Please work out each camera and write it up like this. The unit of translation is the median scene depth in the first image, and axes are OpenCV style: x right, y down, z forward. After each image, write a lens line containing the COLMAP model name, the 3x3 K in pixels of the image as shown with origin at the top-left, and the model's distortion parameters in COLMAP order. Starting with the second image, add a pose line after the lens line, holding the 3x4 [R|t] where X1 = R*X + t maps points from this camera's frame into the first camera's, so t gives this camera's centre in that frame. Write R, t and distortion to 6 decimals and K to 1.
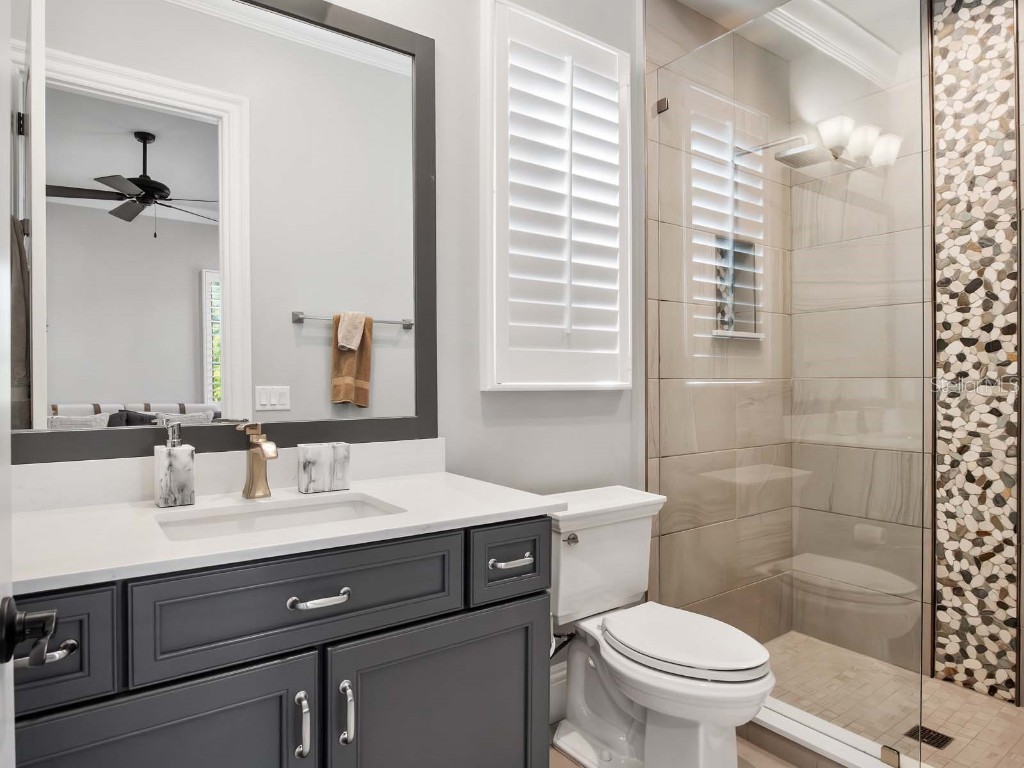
lens RADIAL K [[626.0, 0, 514.5], [0, 626.0, 383.6], [0, 0, 1]] dist [-0.013822, 0.002024]
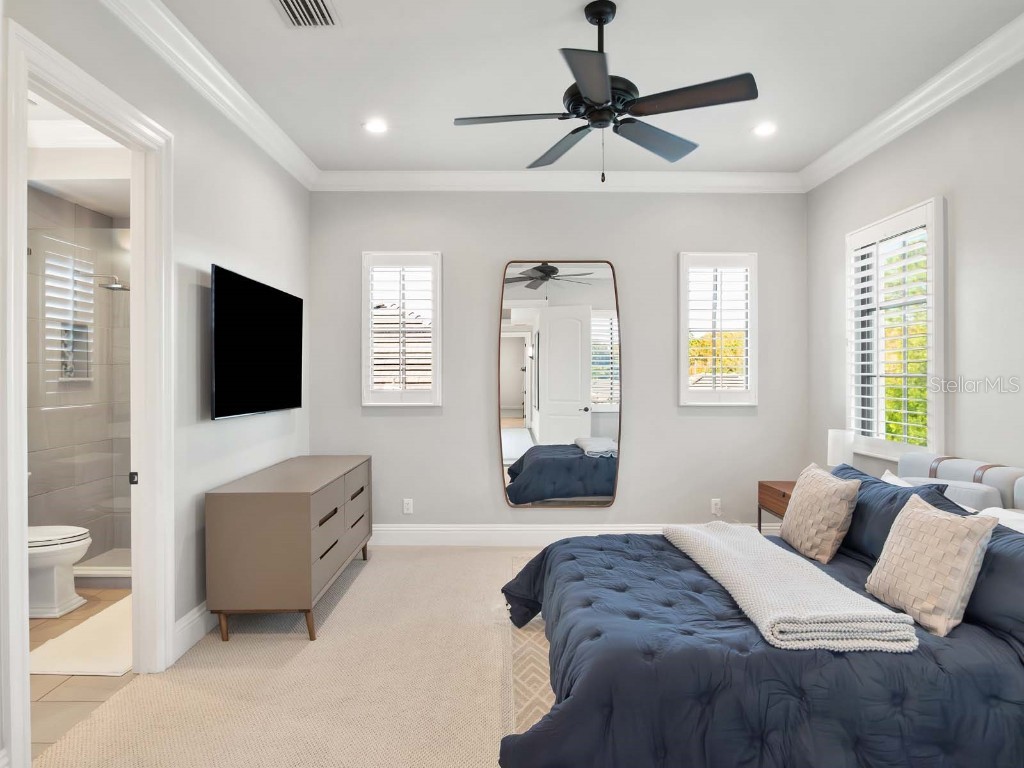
lens RADIAL K [[626.0, 0, 514.1], [0, 626.0, 377.4], [0, 0, 1]] dist [-0.013822, 0.002024]
pose [[0.582924, -0.000392, 0.812526, -0.332689], [-0.006451, 0.999966, 0.005111, -0.100783], [-0.812501, -0.008221, 0.582902, -0.984256]]
